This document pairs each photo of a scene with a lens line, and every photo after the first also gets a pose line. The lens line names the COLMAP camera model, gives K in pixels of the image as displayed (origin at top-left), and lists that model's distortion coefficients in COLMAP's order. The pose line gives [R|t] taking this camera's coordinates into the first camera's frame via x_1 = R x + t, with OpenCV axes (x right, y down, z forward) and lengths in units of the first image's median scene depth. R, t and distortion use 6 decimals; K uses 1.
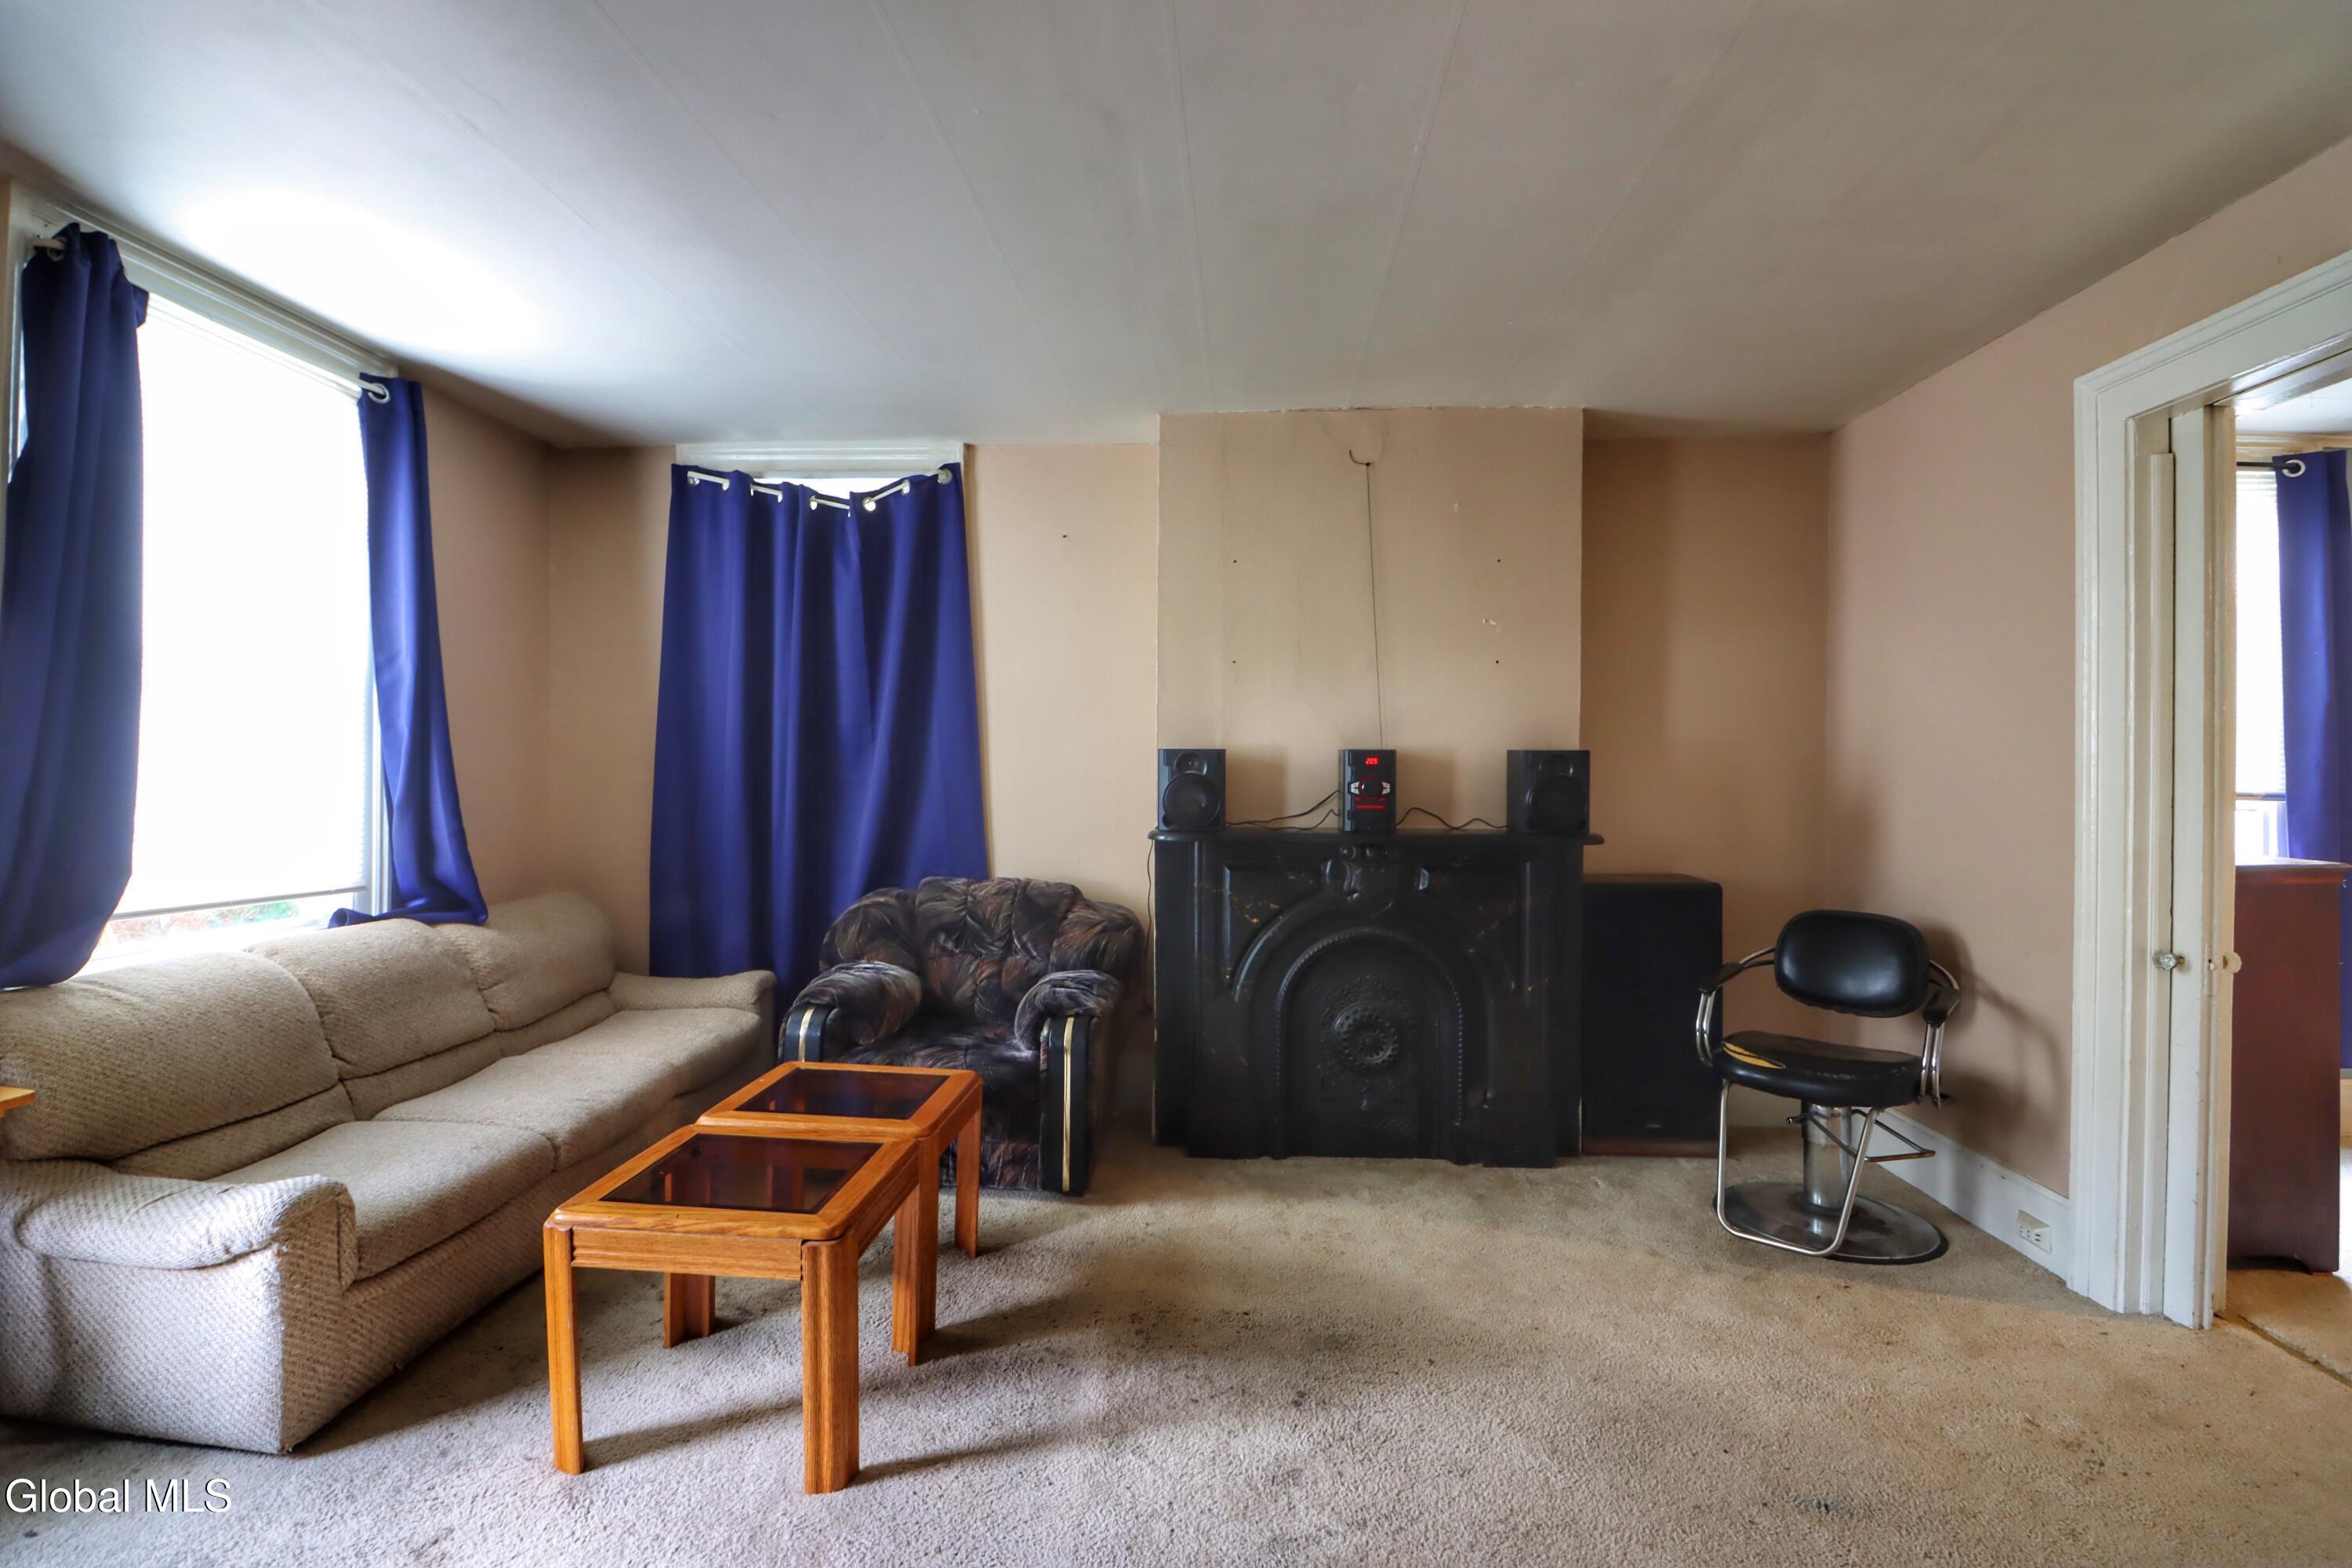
lens RADIAL K [[1083.1, 0, 1158.3], [0, 1083.1, 779.7], [0, 0, 1]] dist [-0.003706, -0.009509]
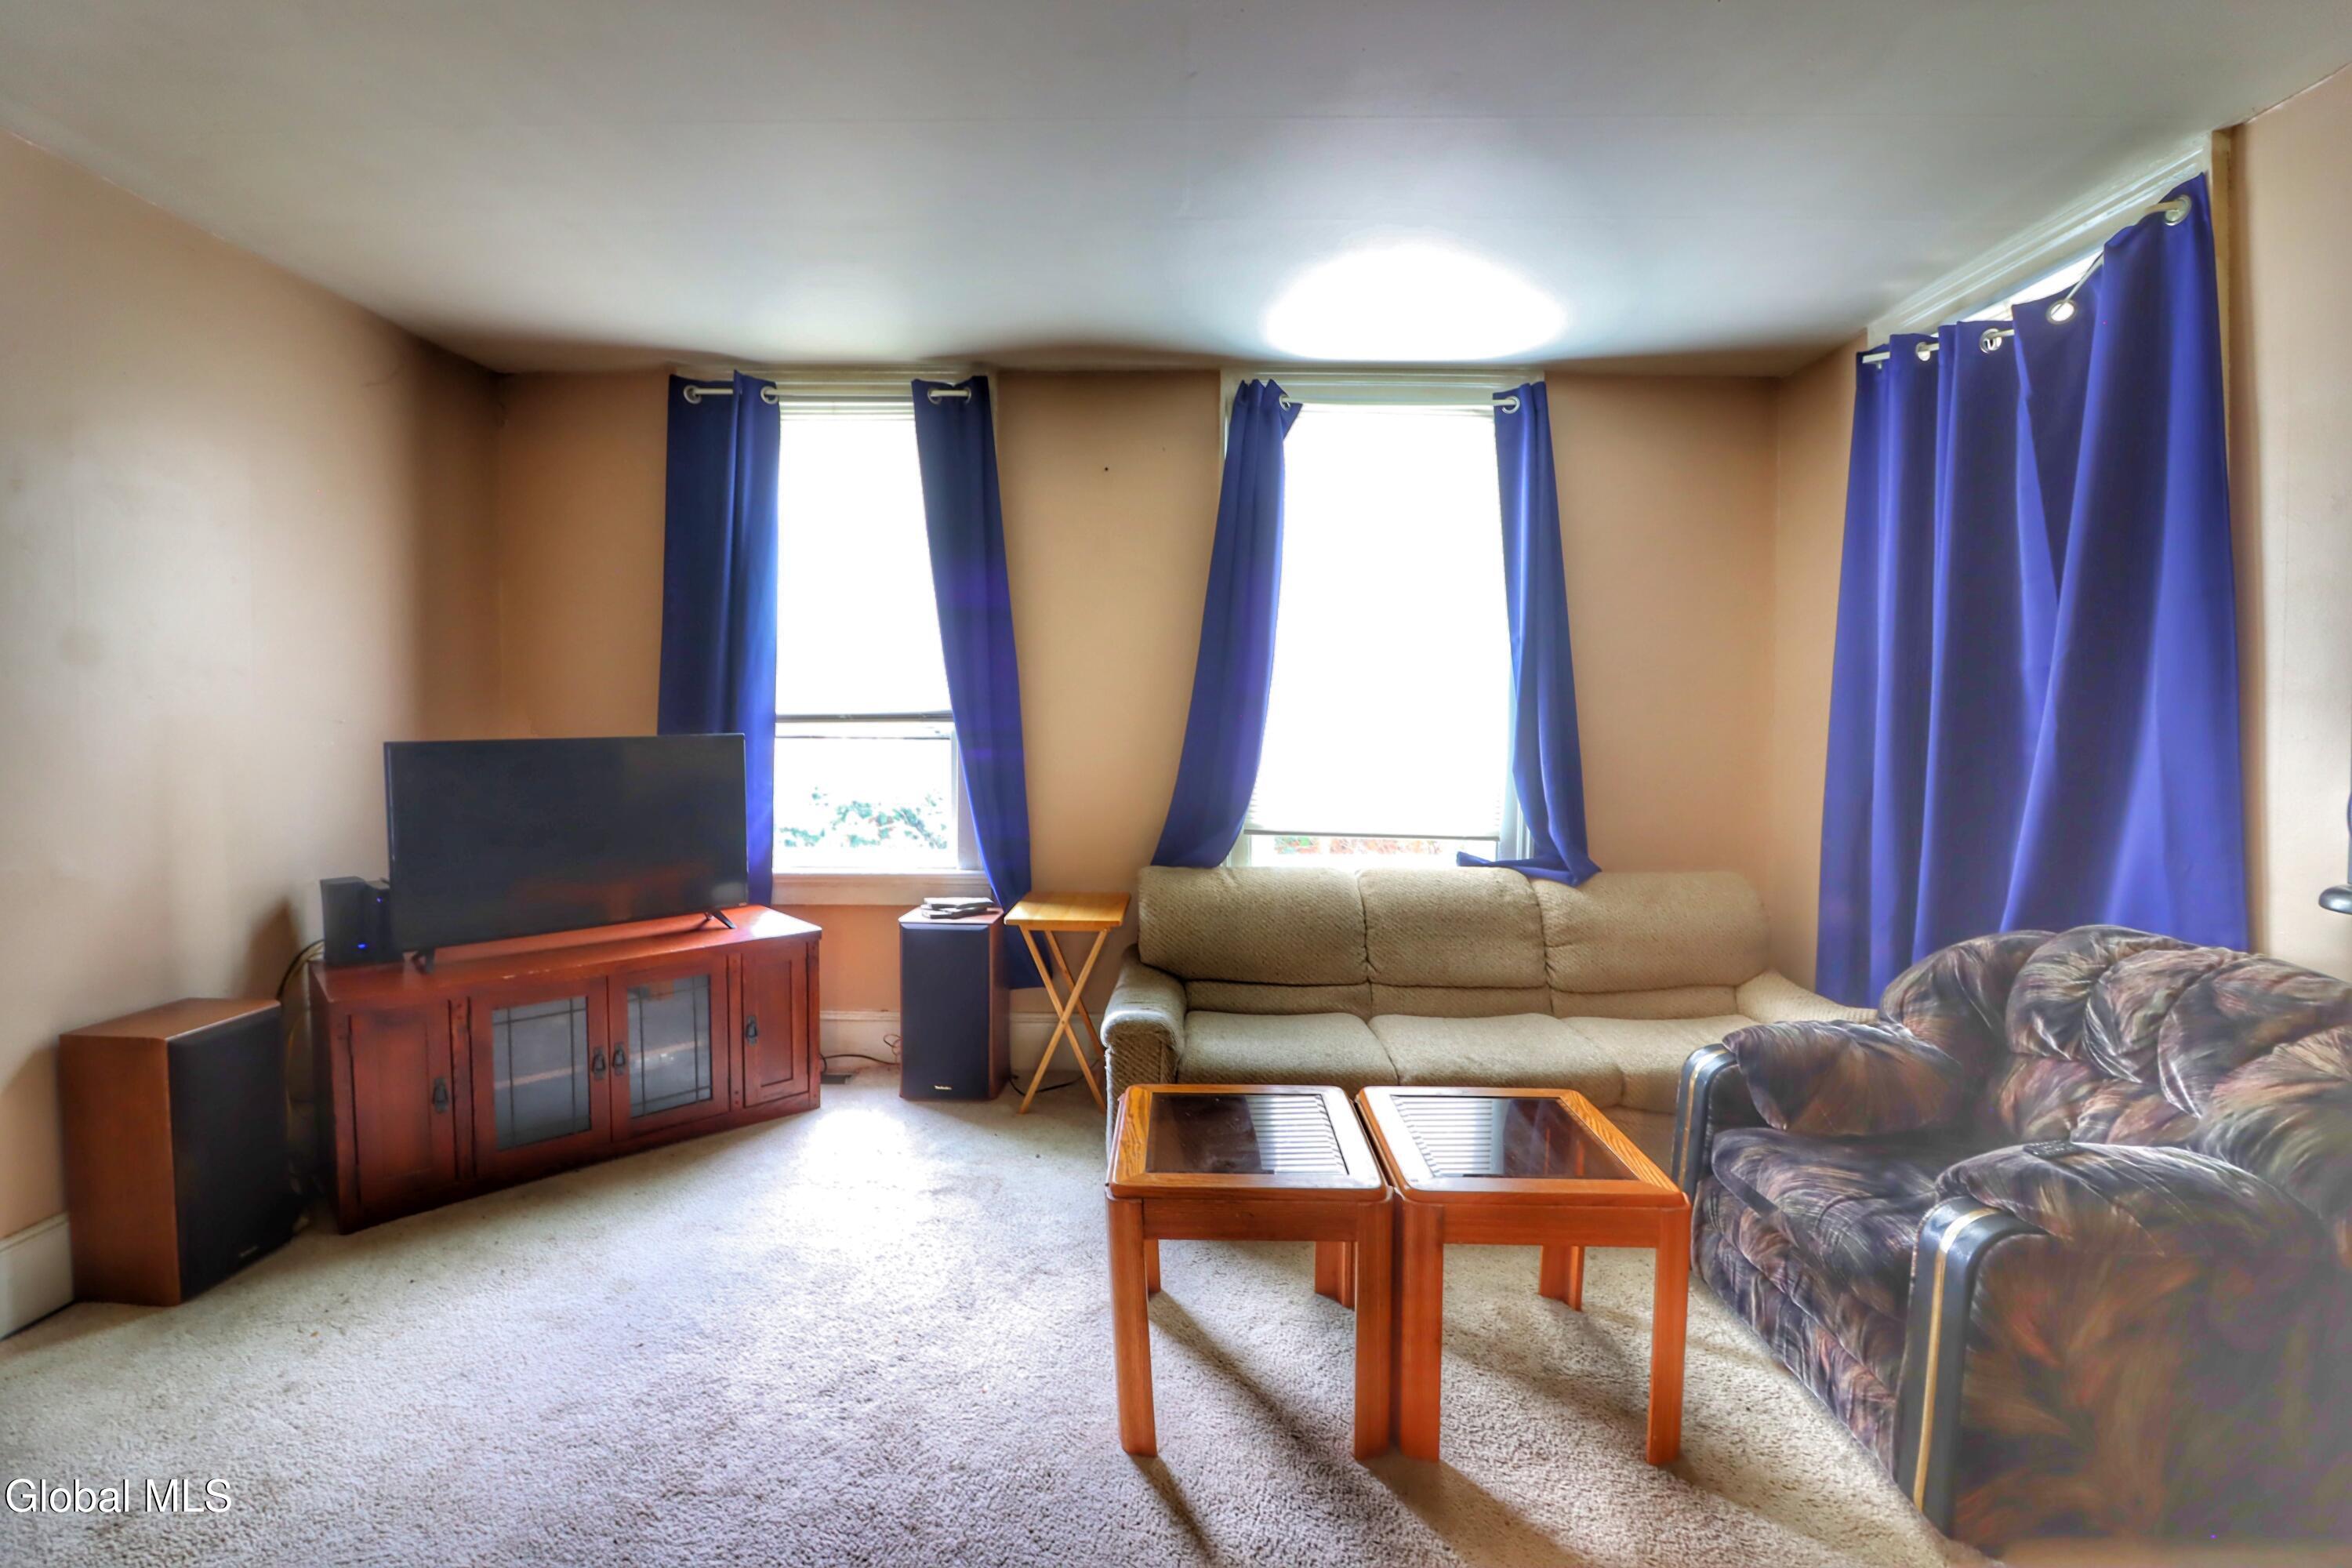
lens RADIAL K [[1083.1, 0, 1158.2], [0, 1083.1, 769.7], [0, 0, 1]] dist [-0.003706, -0.009509]
pose [[0.062647, 0.028446, -0.997630, 0.390468], [-0.018810, 0.999450, 0.027317, 0.001321], [0.997858, 0.017055, 0.063147, 0.547274]]
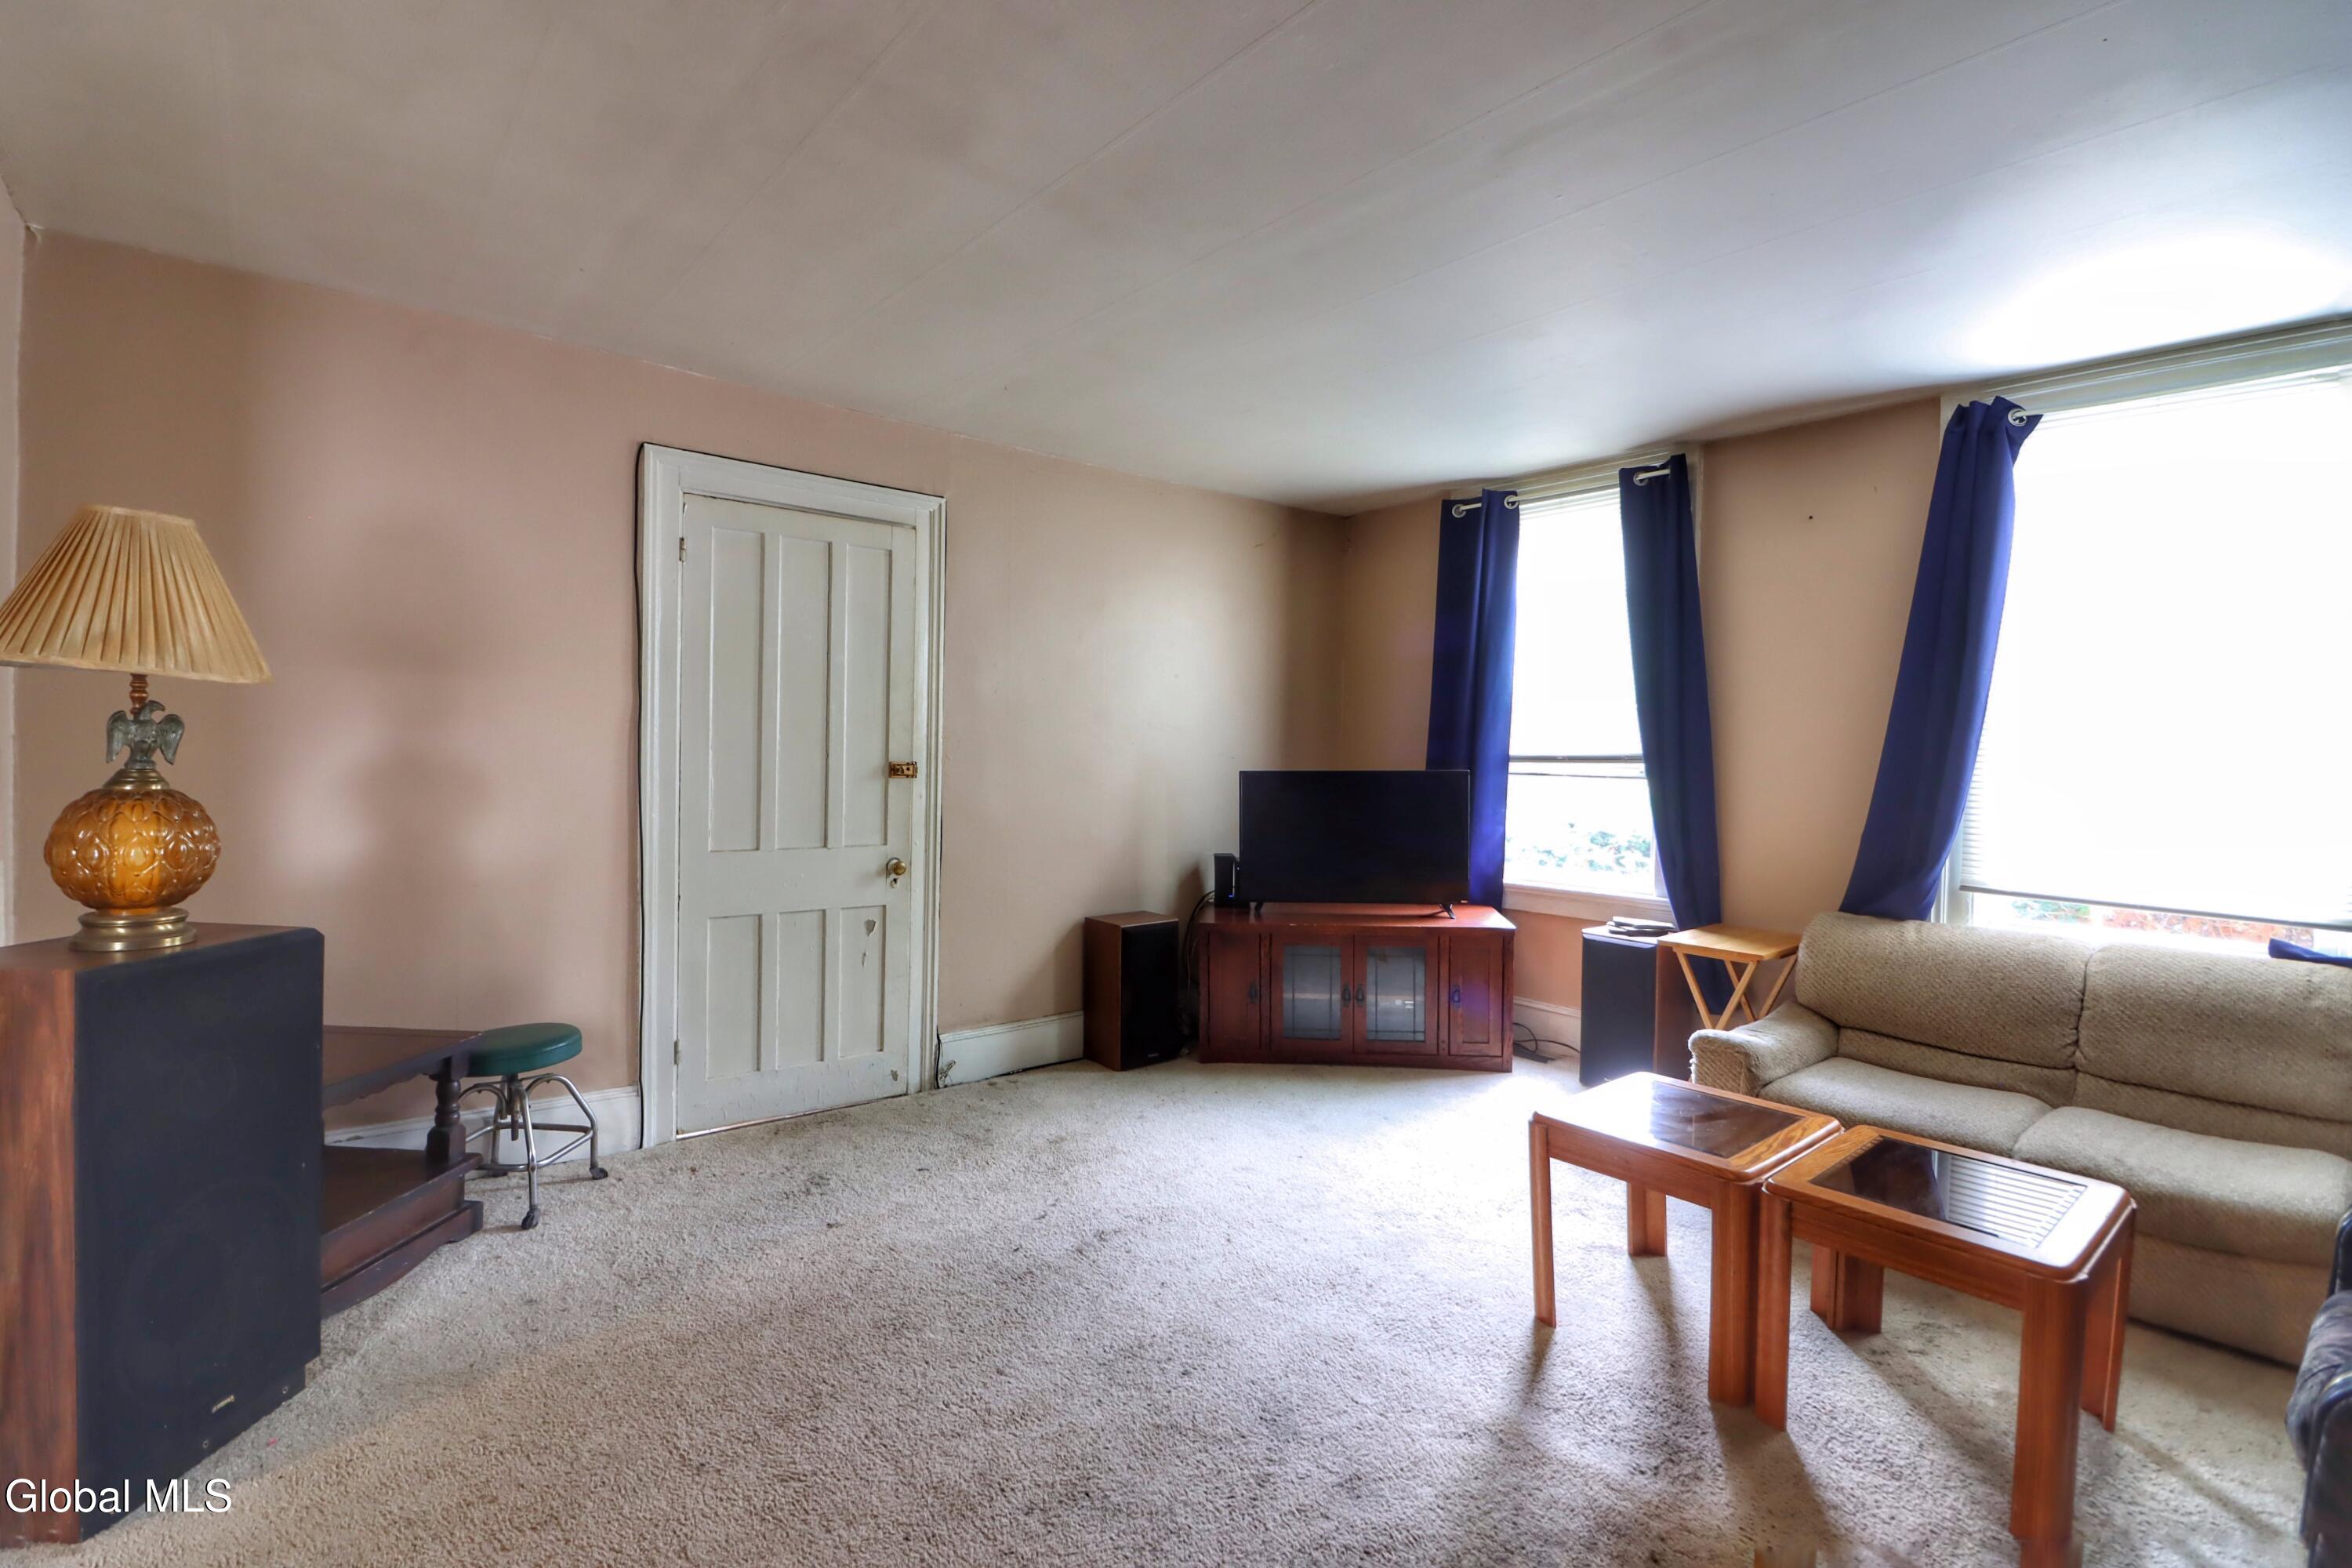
lens RADIAL K [[1083.1, 0, 1153.9], [0, 1083.1, 784.2], [0, 0, 1]] dist [-0.003706, -0.009509]
pose [[-0.717961, -0.001624, -0.696081, 0.551306], [-0.034806, 0.998830, 0.033569, -0.011949], [0.695212, 0.048329, -0.717178, 0.912858]]
